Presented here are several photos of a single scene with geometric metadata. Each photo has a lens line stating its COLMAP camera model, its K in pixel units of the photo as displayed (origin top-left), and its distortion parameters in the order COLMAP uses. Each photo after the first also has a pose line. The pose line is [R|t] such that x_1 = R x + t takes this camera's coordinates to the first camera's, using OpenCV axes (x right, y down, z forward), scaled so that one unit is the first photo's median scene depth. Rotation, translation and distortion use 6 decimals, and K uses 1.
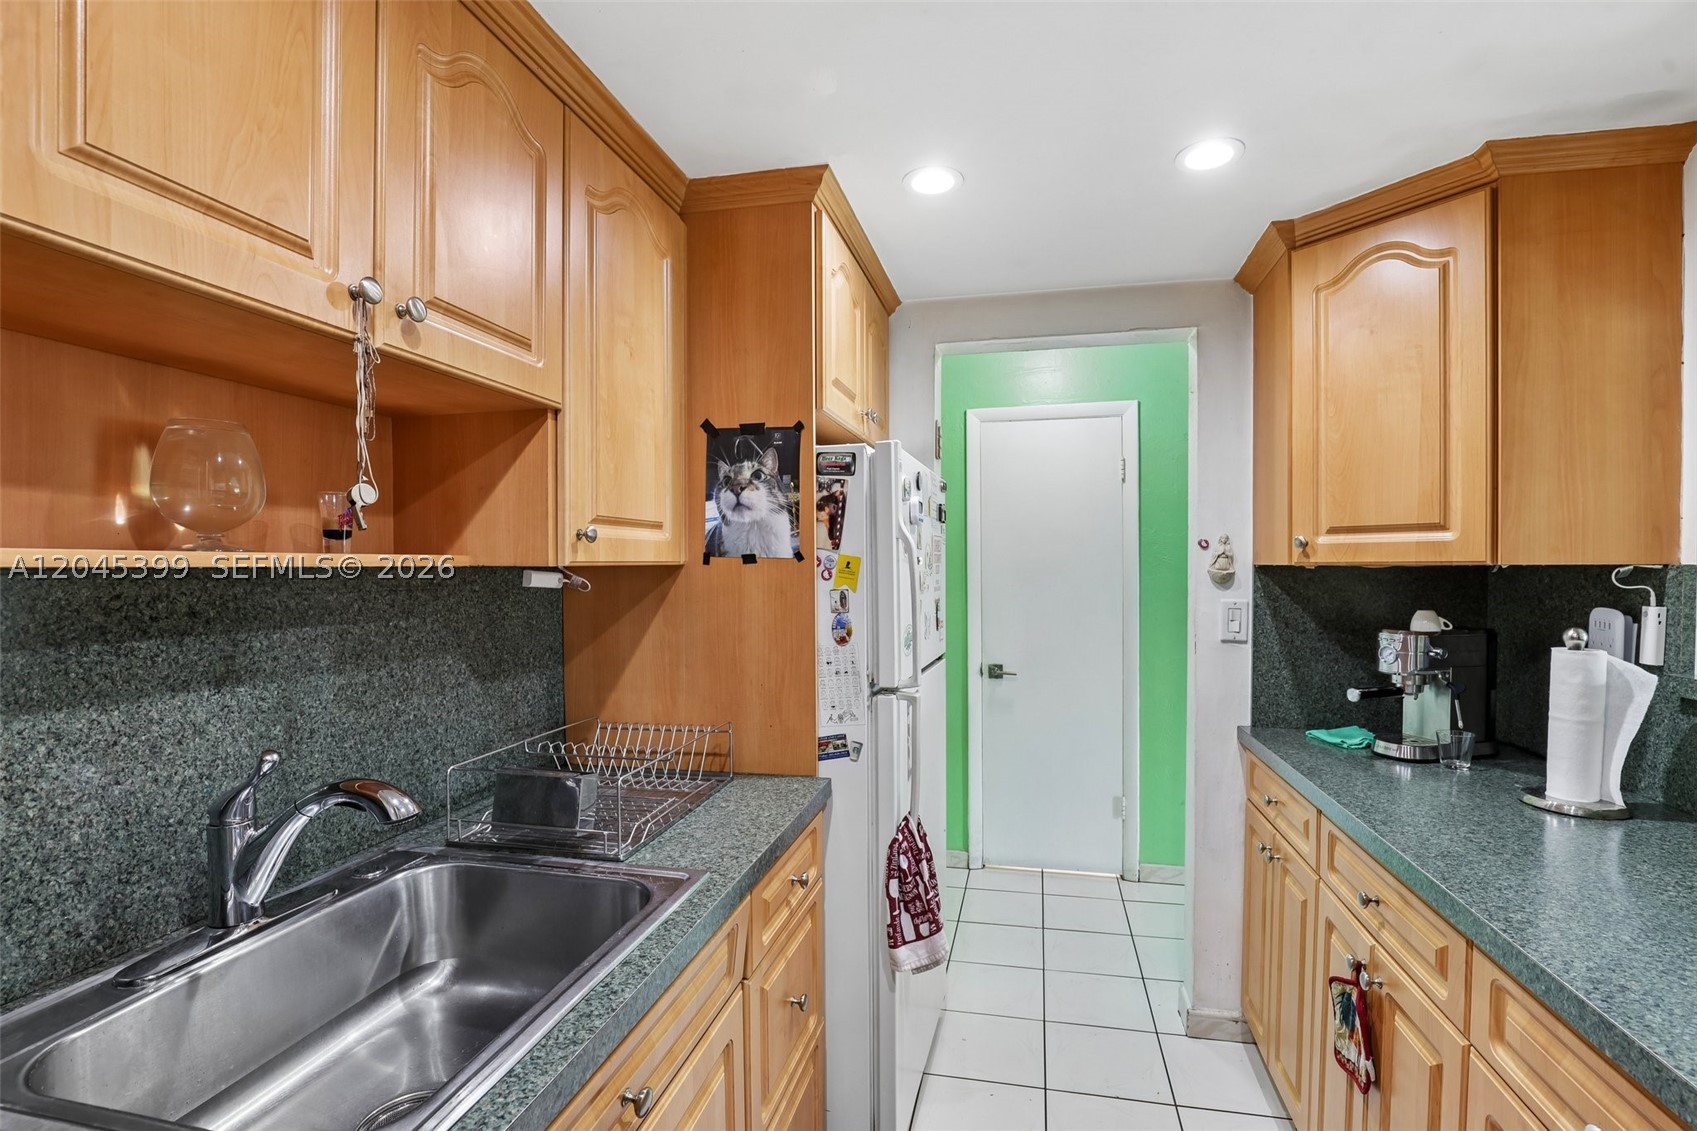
lens RADIAL K [[794.1, 0, 854.3], [0, 794.1, 553.4], [0, 0, 1]] dist [-0.038365, 0.005356]
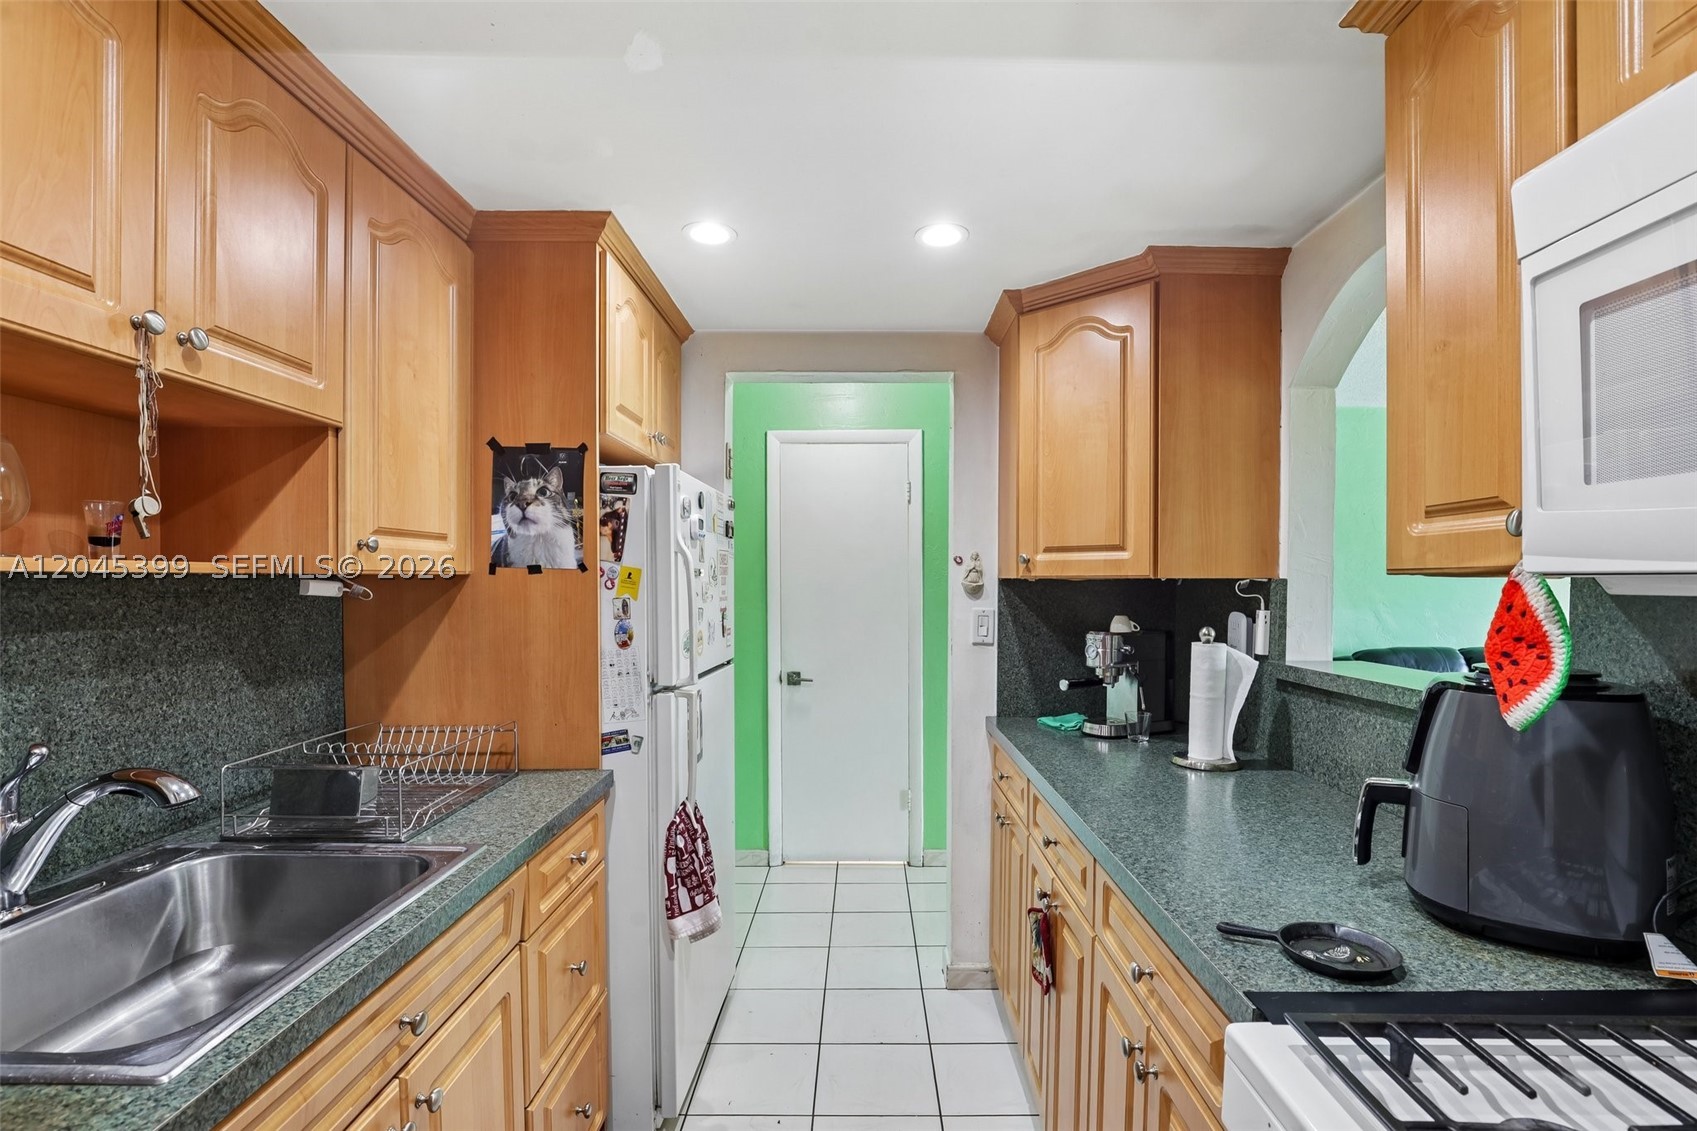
lens RADIAL K [[792.0, 0, 857.1], [0, 792.0, 576.5], [0, 0, 1]] dist [-0.037821, 0.007813]
pose [[0.973476, 0.005072, 0.228734, 0.055083], [-0.007483, 0.999925, 0.009675, 0.003406], [-0.228668, -0.011130, 0.973441, -0.155270]]
